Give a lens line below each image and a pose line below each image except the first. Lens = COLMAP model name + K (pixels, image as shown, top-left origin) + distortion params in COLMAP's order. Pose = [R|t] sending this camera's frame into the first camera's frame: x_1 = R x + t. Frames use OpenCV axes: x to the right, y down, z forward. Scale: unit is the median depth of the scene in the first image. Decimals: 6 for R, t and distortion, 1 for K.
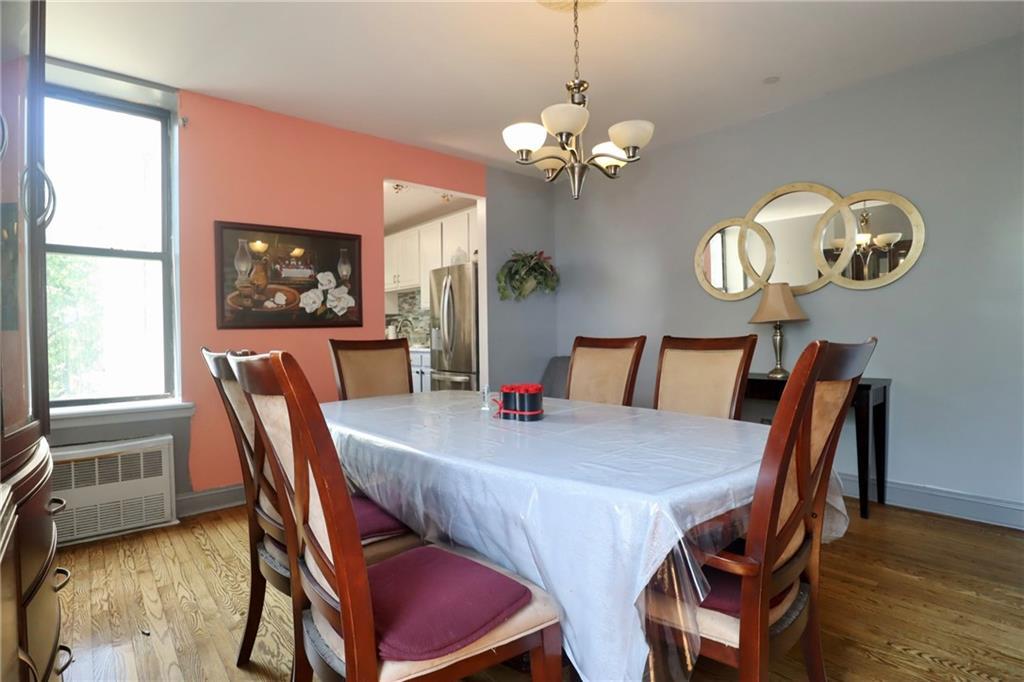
lens RADIAL K [[519.1, 0, 509.2], [0, 519.1, 338.6], [0, 0, 1]] dist [0.001509, 0.000676]
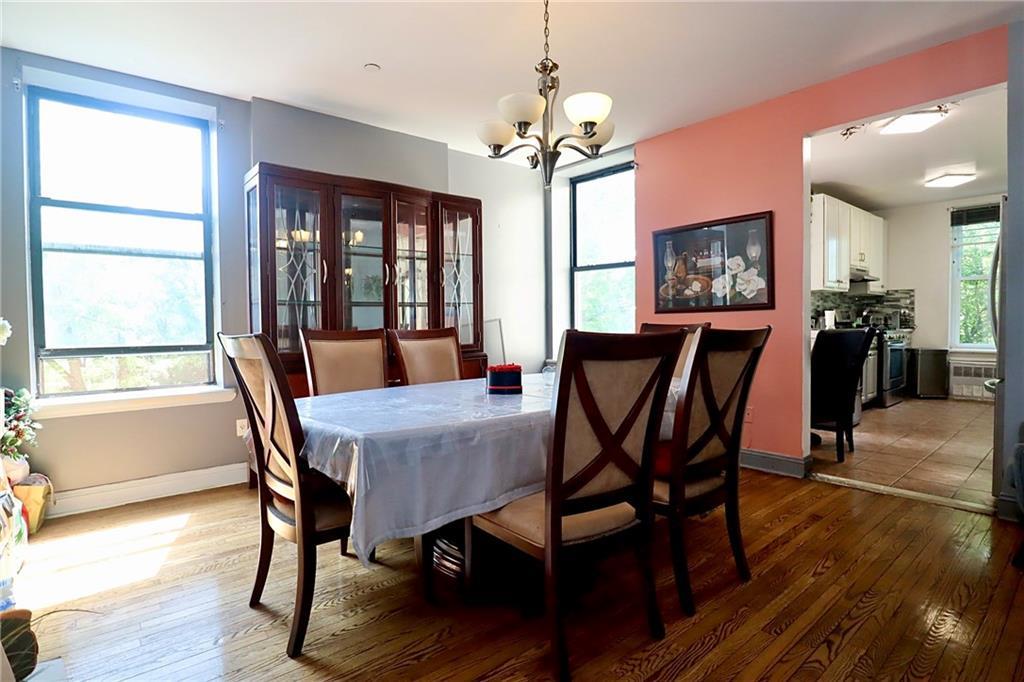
lens RADIAL K [[519.1, 0, 509.2], [0, 519.1, 338.6], [0, 0, 1]] dist [0.001509, 0.000676]
pose [[0.010191, 0.044186, -0.998971, 0.673001], [-0.003539, 0.999019, 0.044152, -0.010388], [0.999942, 0.003085, 0.010337, 0.544555]]
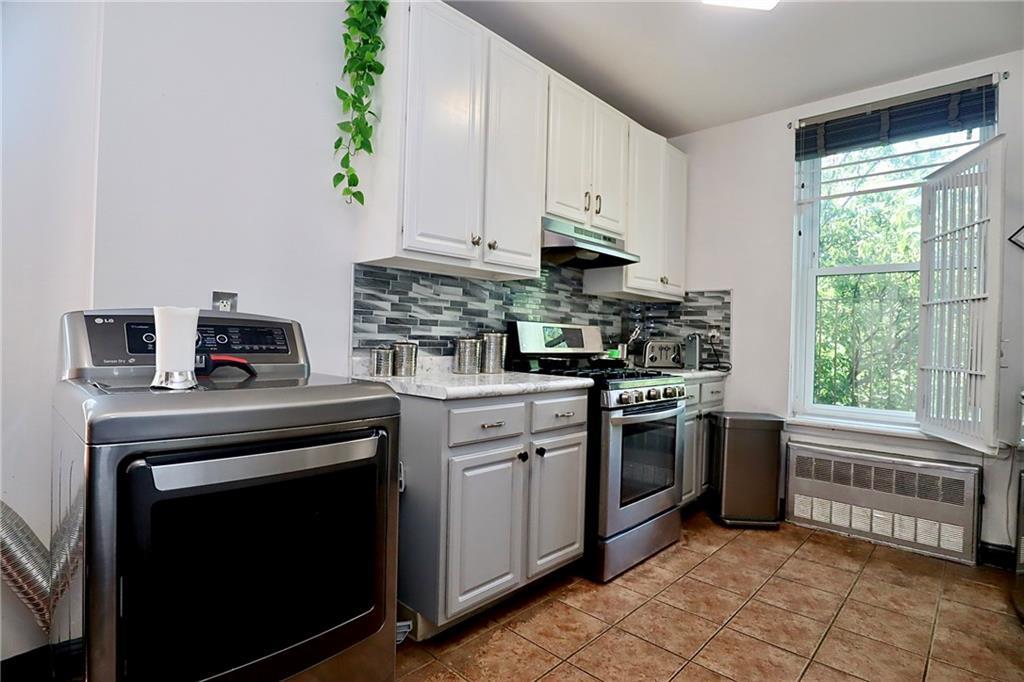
lens RADIAL K [[500.3, 0, 529.9], [0, 500.3, 340.4], [0, 0, 1]] dist [-0.031934, 0.010327]
pose [[0.122275, 0.010923, -0.992436, -0.328703], [-0.035205, 0.999358, 0.006662, -0.014953], [0.991872, 0.034124, 0.122582, 1.532440]]
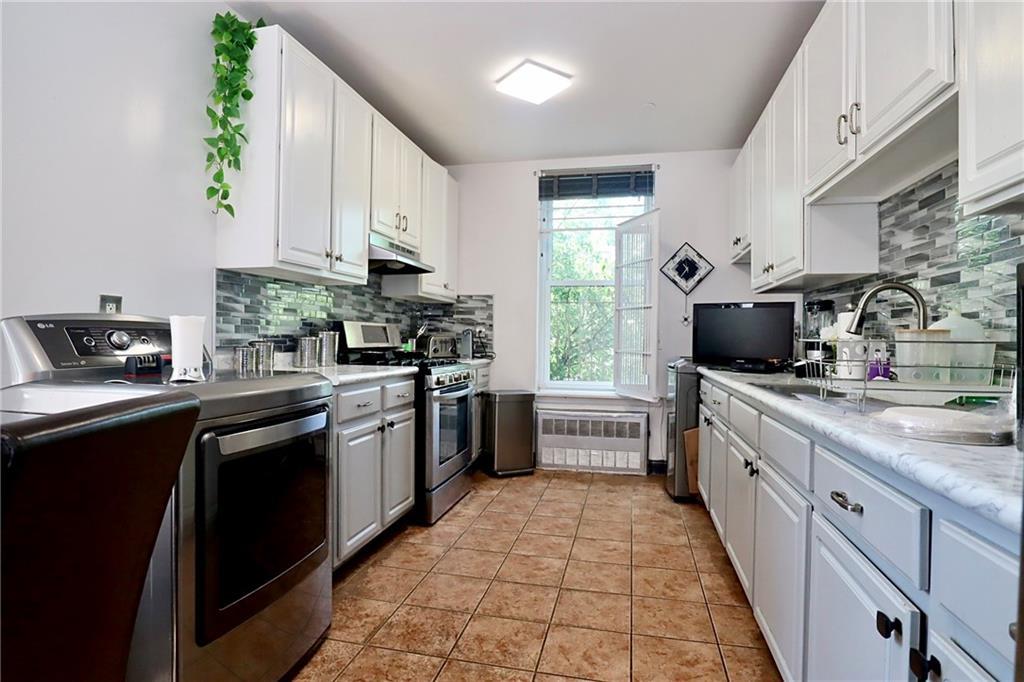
lens RADIAL K [[519.1, 0, 509.2], [0, 519.1, 338.6], [0, 0, 1]] dist [0.001509, 0.000676]
pose [[0.594651, 0.012744, -0.803883, -0.204501], [-0.021029, 0.999779, 0.000295, -0.013761], [0.803709, 0.016730, 0.594788, 1.335967]]
